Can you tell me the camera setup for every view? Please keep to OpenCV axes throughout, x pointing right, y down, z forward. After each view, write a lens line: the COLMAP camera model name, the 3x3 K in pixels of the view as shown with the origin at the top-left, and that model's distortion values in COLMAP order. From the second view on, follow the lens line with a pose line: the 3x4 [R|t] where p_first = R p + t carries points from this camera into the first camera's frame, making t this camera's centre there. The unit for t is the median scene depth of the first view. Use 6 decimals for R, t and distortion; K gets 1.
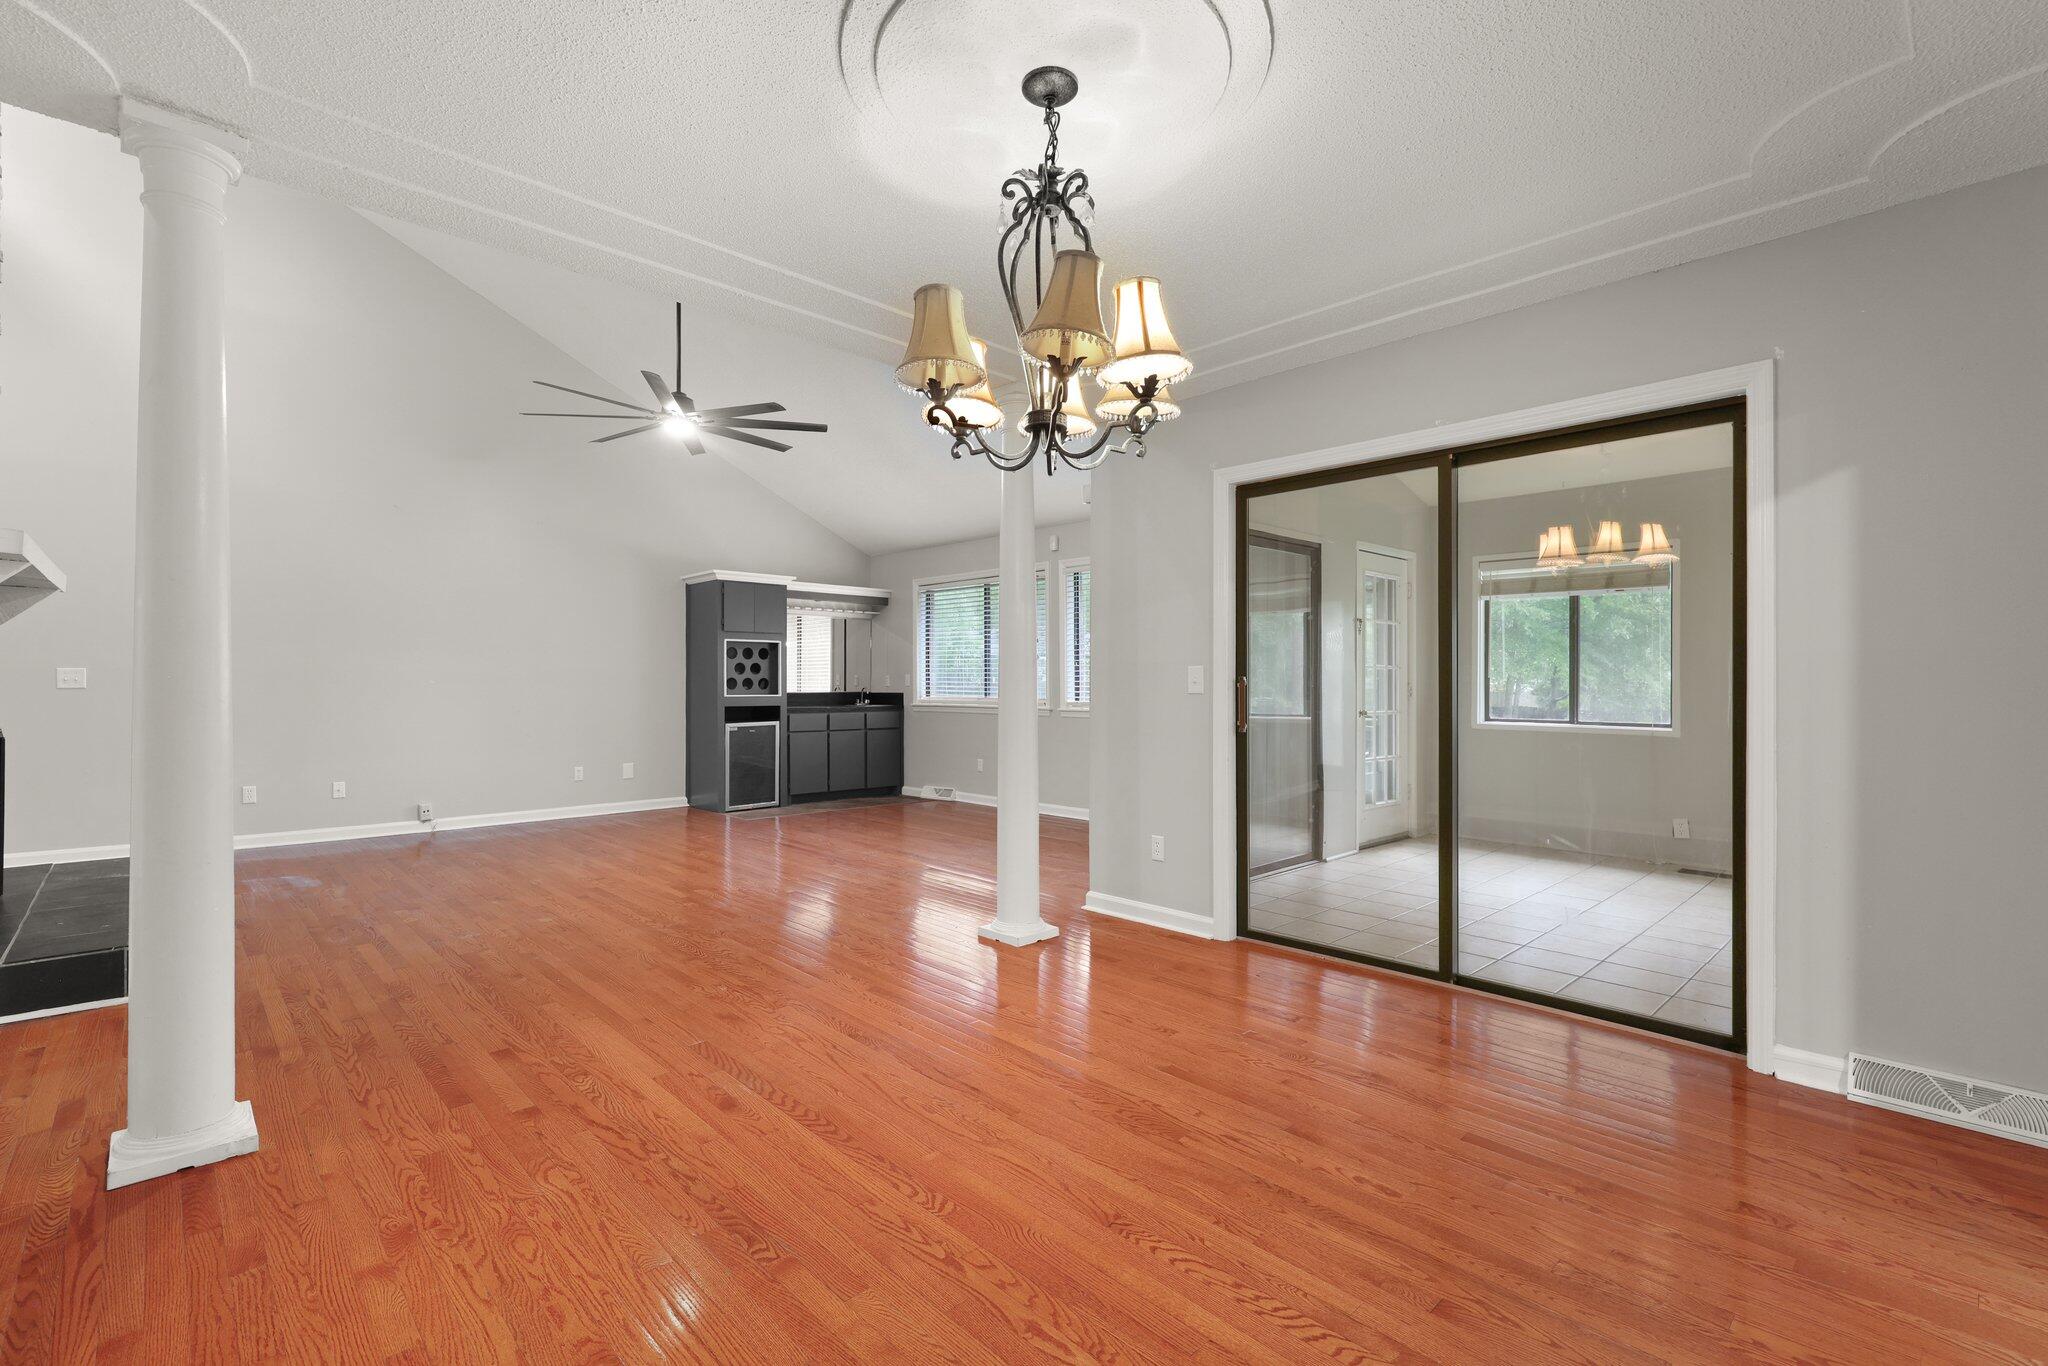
lens RADIAL K [[909.2, 0, 1019.5], [0, 909.2, 683.3], [0, 0, 1]] dist [-0.000505, 0.000032]
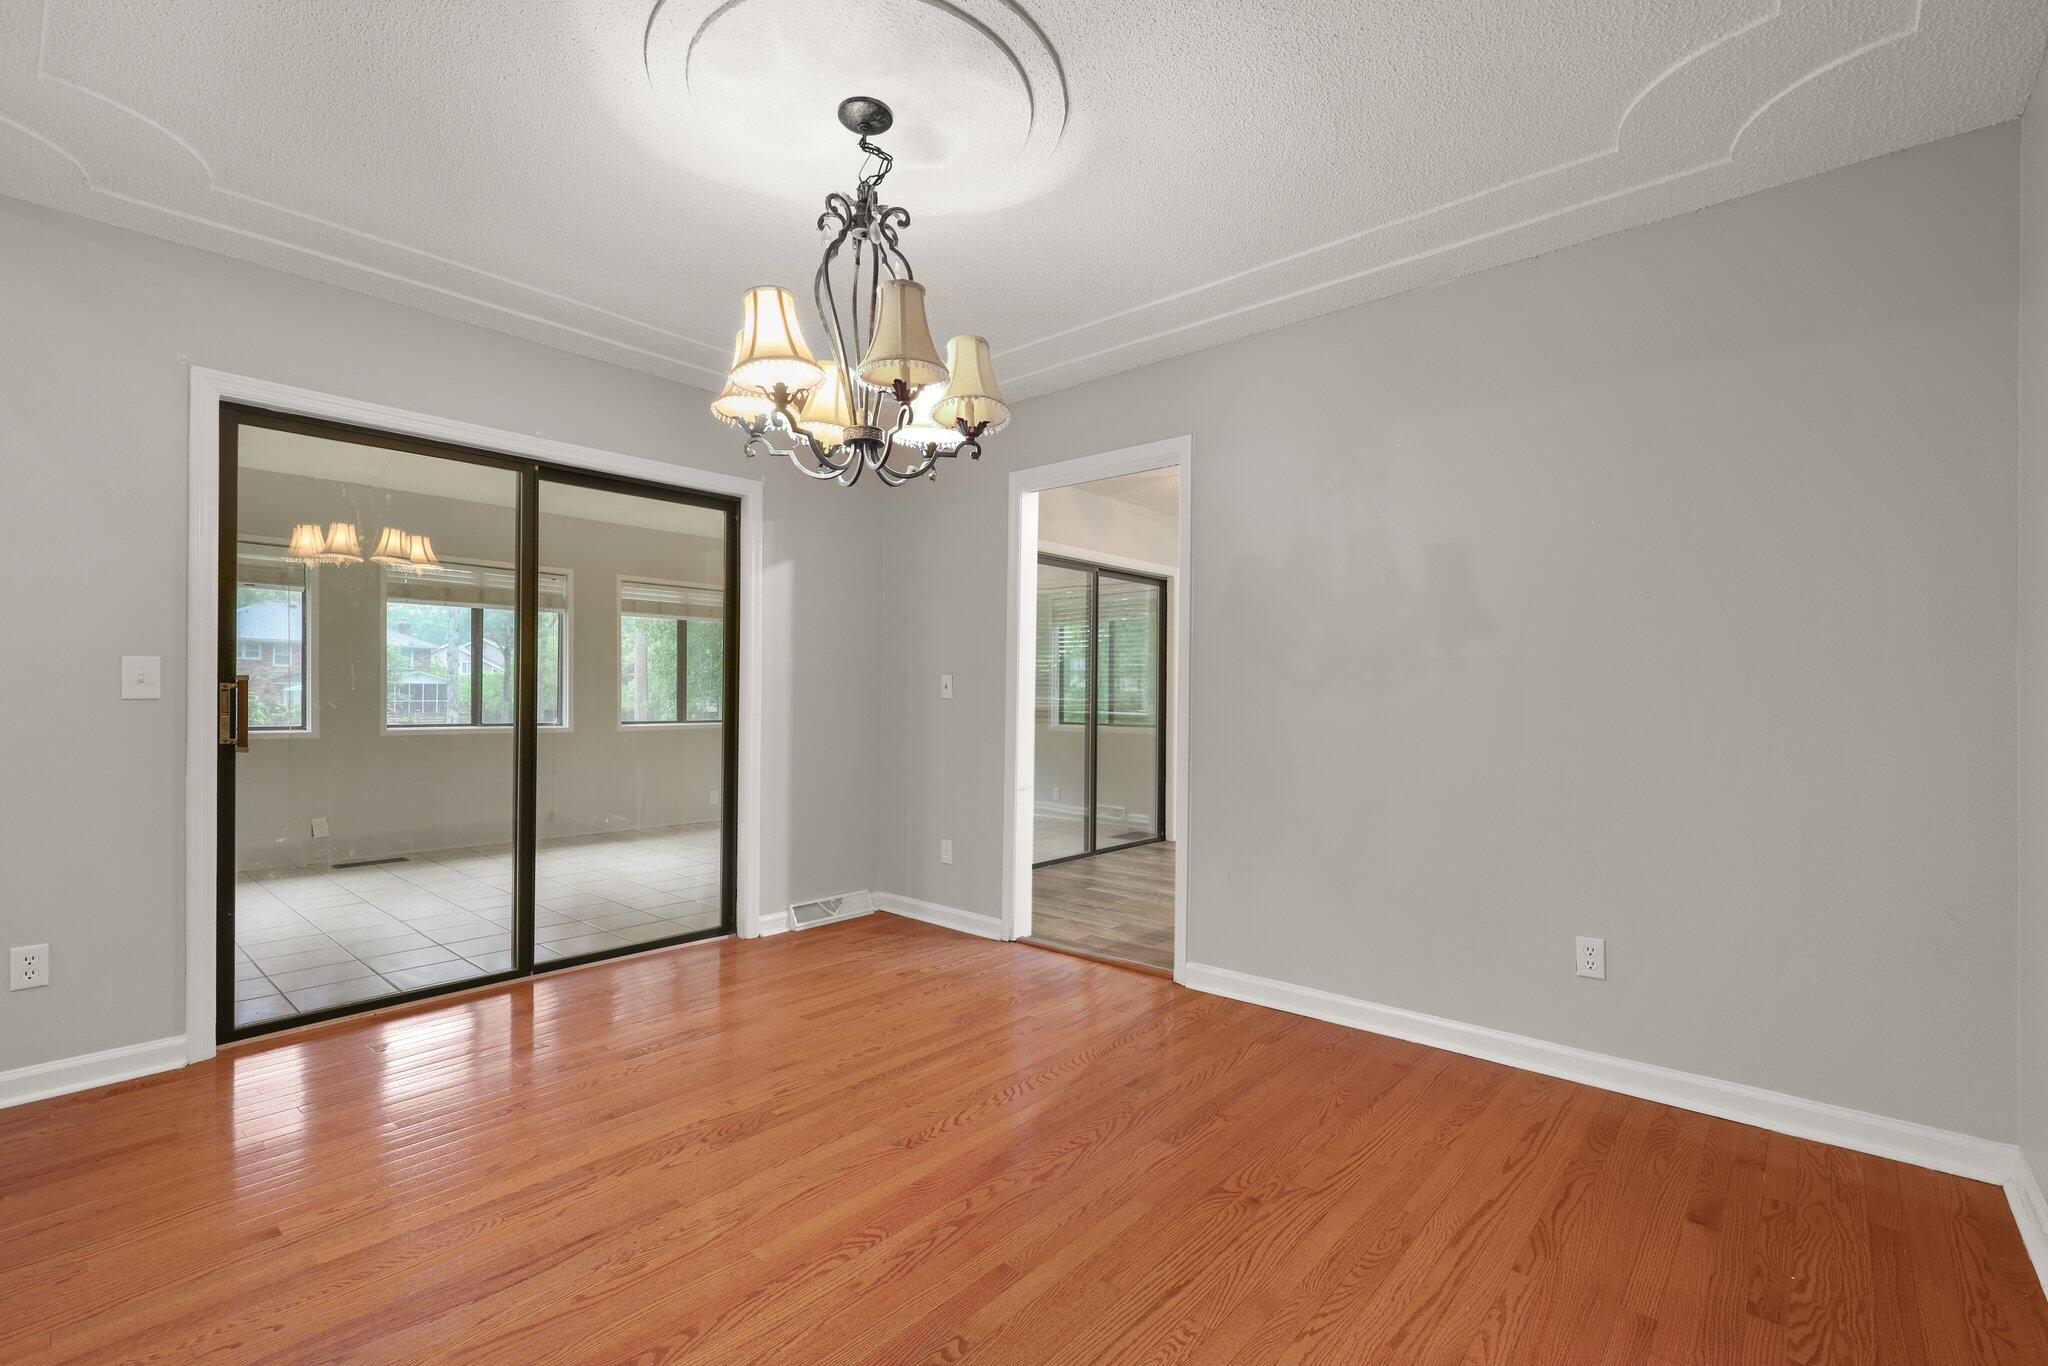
lens RADIAL K [[909.2, 0, 1017.0], [0, 909.2, 697.1], [0, 0, 1]] dist [-0.000505, 0.000032]
pose [[-0.092018, -0.007712, 0.995727, -1.057689], [-0.009318, 0.999933, 0.006883, -0.000333], [-0.995714, -0.008645, -0.092084, 0.948319]]
